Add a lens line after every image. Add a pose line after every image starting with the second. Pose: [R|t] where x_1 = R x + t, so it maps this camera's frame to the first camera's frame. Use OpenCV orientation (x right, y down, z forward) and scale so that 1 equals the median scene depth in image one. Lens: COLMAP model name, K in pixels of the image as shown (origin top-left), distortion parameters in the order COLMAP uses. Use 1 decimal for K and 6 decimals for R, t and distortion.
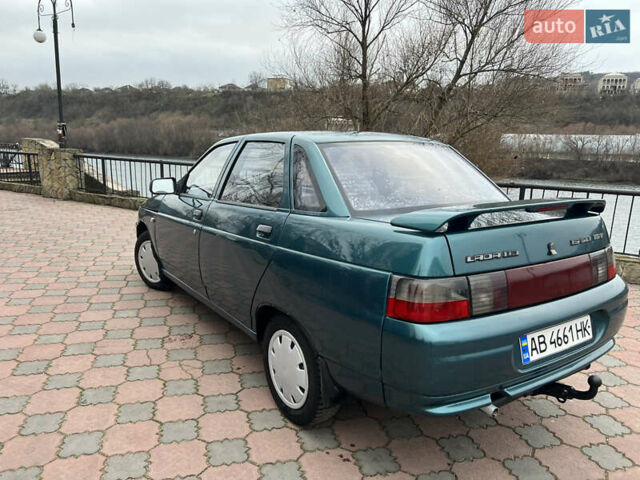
lens RADIAL K [[479.5, 0, 322.6], [0, 479.5, 245.4], [0, 0, 1]] dist [0.055855, -0.057974]
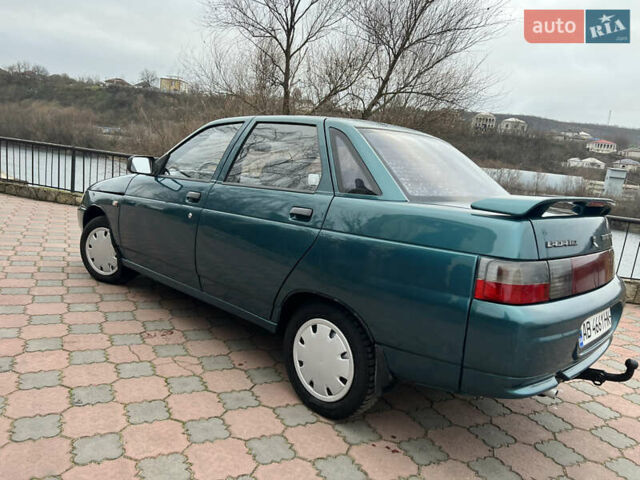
lens RADIAL K [[479.5, 0, 323.1], [0, 479.5, 245.7], [0, 0, 1]] dist [0.055855, -0.057974]
pose [[0.973104, 0.046088, 0.225710, -0.175151], [-0.040497, 0.998749, -0.029341, 0.035437], [-0.226780, 0.019411, 0.973753, 0.043192]]
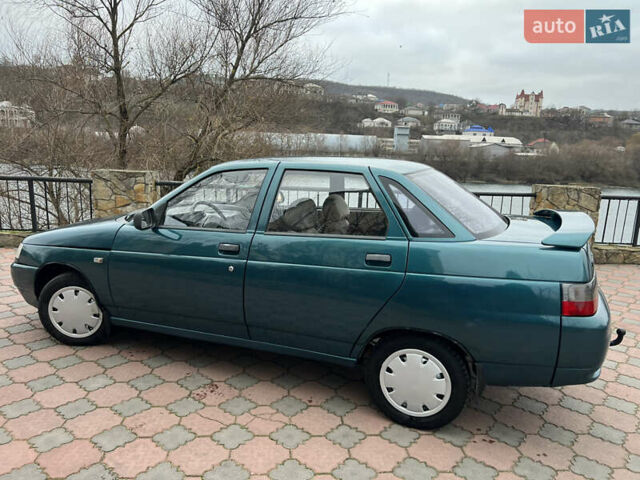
lens RADIAL K [[479.5, 0, 324.0], [0, 479.5, 242.8], [0, 0, 1]] dist [0.055855, -0.057974]
pose [[0.822388, -0.108815, 0.558424, -0.485981], [0.104853, 0.993714, 0.039221, -0.073620], [-0.559182, 0.026297, 0.828628, 0.118067]]
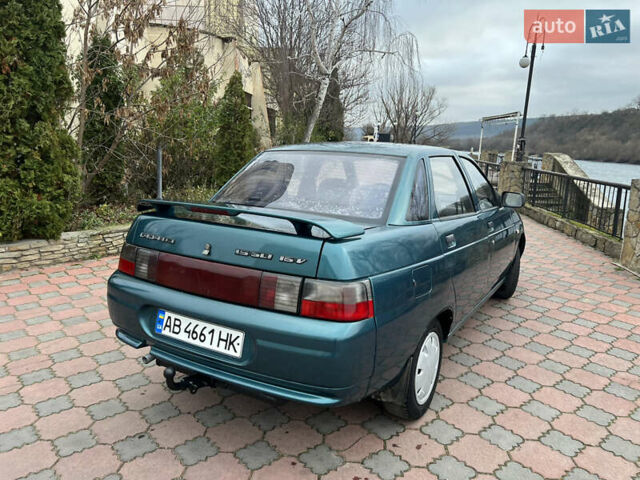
lens RADIAL K [[479.5, 0, 325.5], [0, 479.5, 244.5], [0, 0, 1]] dist [0.055855, -0.057974]
pose [[0.427411, 0.172629, -0.887423, 0.754445], [-0.201002, 0.975177, 0.092891, -0.076073], [0.881430, 0.138671, 0.451500, 0.370419]]
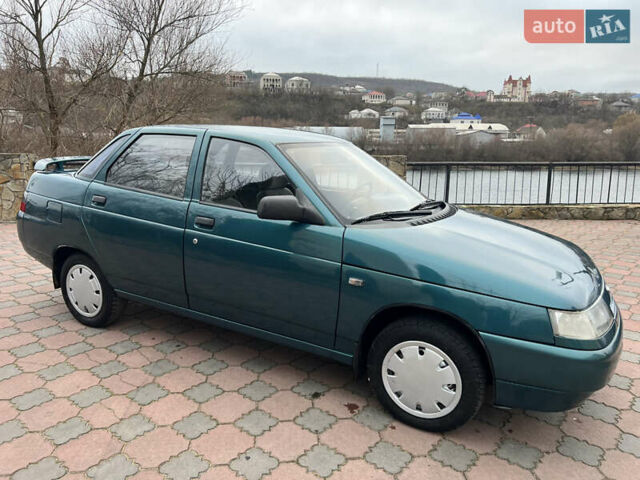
lens RADIAL K [[479.5, 0, 316.9], [0, 479.5, 245.6], [0, 0, 1]] dist [0.055855, -0.057974]
pose [[0.822333, -0.146453, 0.549836, -0.194720], [0.138279, 0.988777, 0.056559, 0.111095], [-0.551949, 0.029521, 0.833355, -0.491565]]
